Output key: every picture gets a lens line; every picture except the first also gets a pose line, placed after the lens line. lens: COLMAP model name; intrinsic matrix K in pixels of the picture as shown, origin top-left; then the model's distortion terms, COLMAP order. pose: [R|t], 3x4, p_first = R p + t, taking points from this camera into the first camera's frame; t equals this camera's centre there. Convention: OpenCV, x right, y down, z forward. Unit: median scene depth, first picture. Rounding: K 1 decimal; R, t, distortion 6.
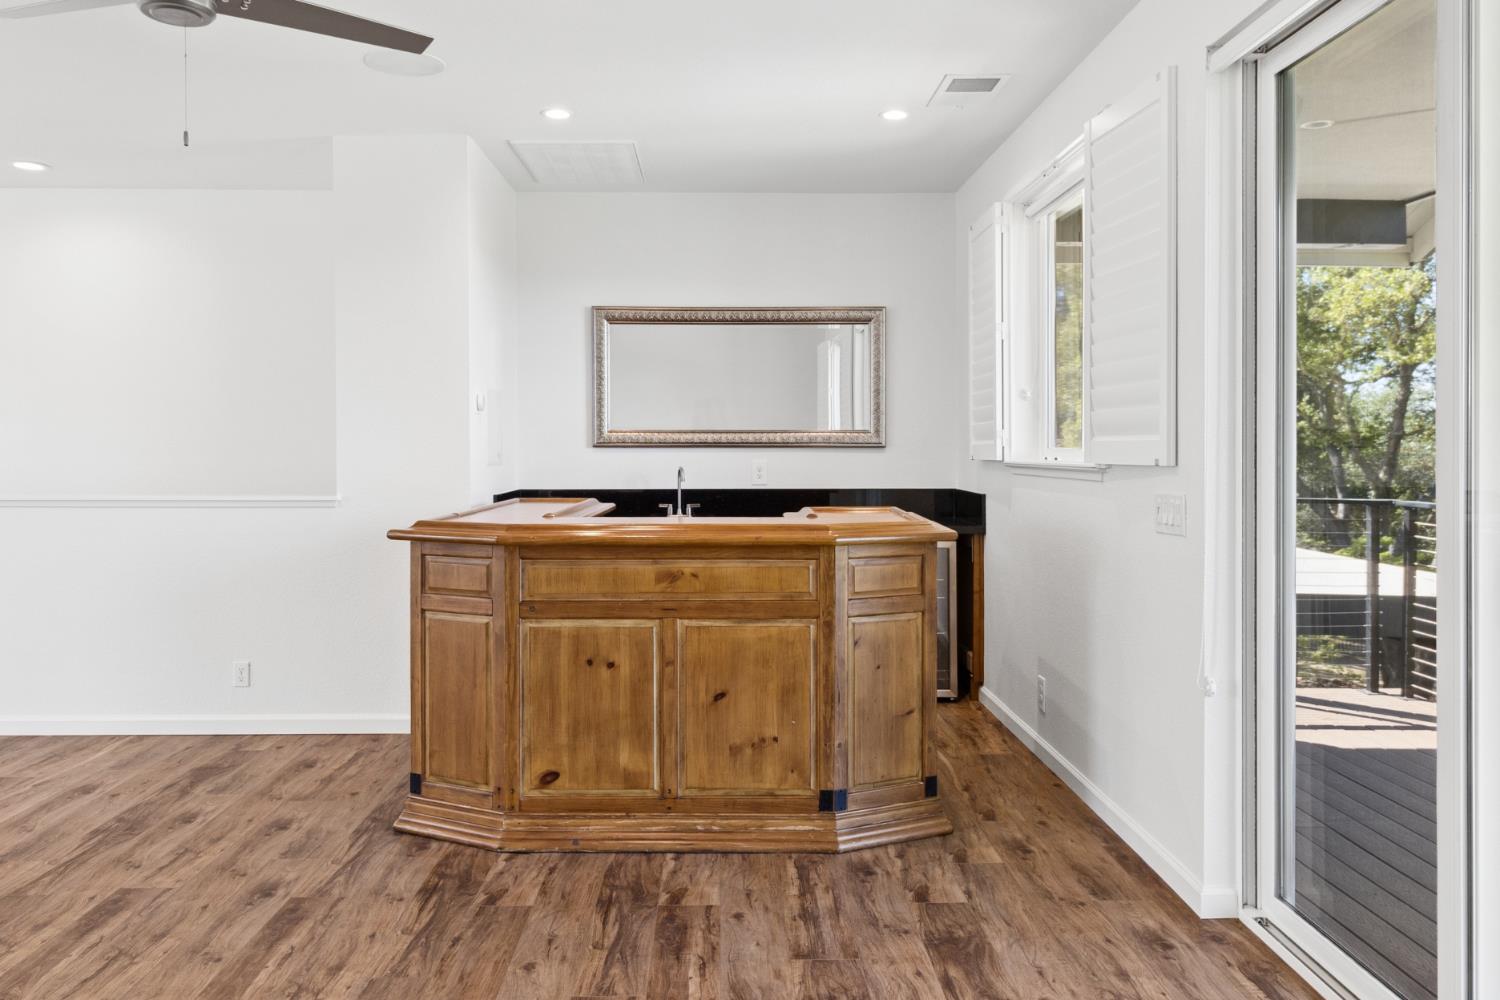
lens RADIAL K [[1118.7, 0, 751.1], [0, 1118.7, 474.8], [0, 0, 1]] dist [0.010801, -0.002810]
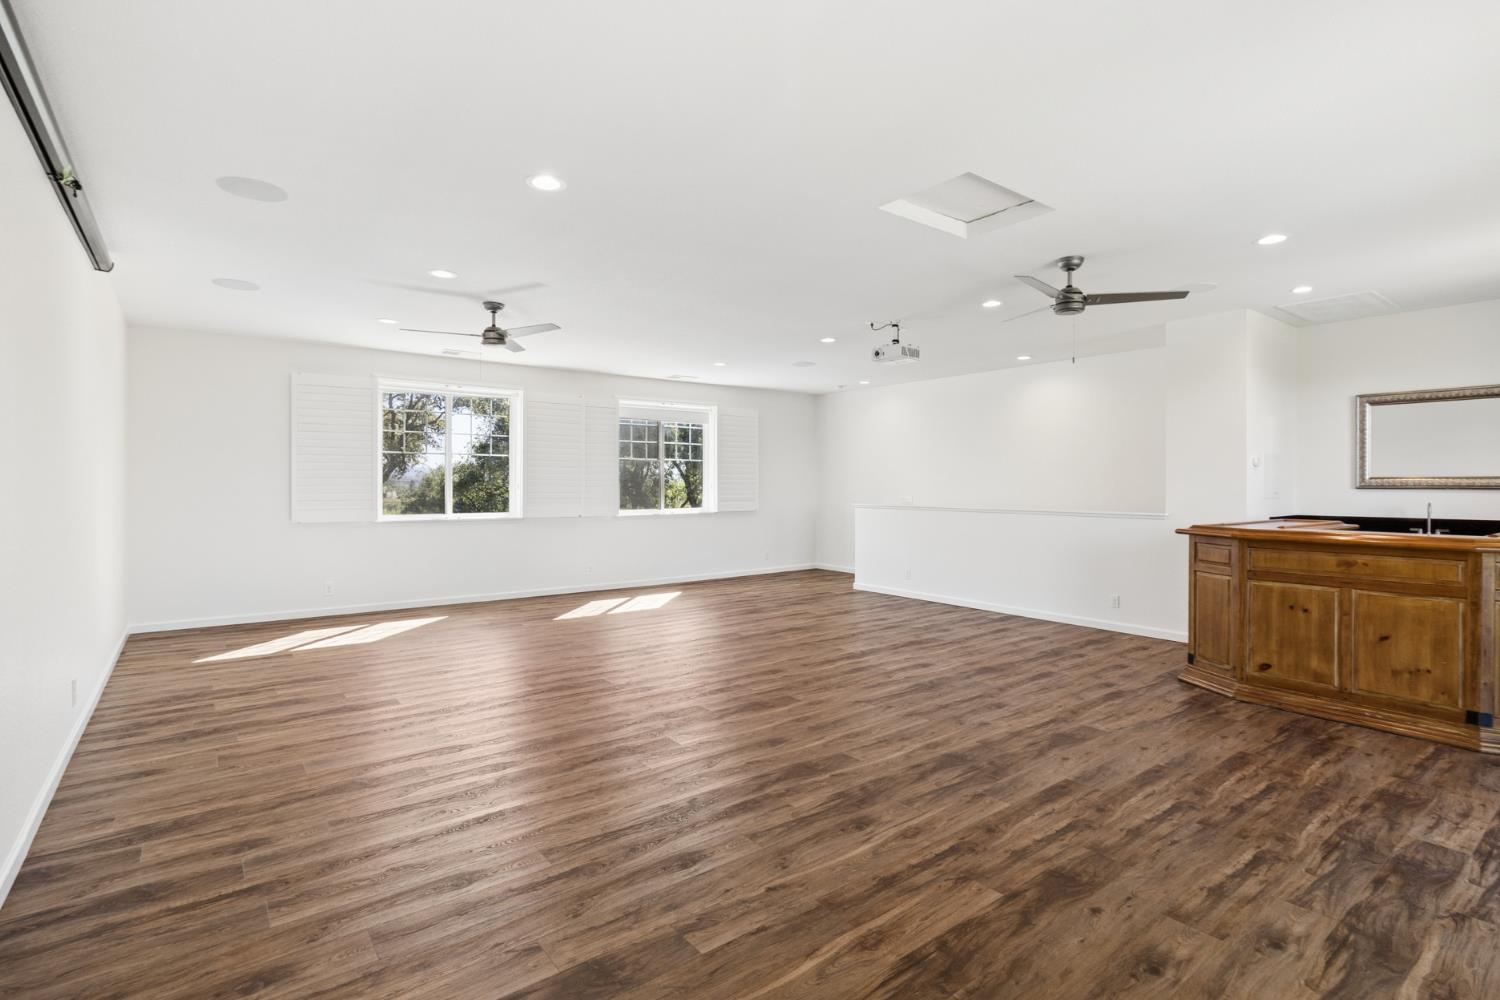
lens RADIAL K [[720.2, 0, 744.2], [0, 720.2, 461.1], [0, 0, 1]] dist [0.001012, -0.000132]
pose [[0.578594, -0.024877, -0.815236, 0.299572], [-0.025482, 0.998495, -0.048555, 0.011017], [0.815218, 0.048867, 0.577090, -0.402315]]
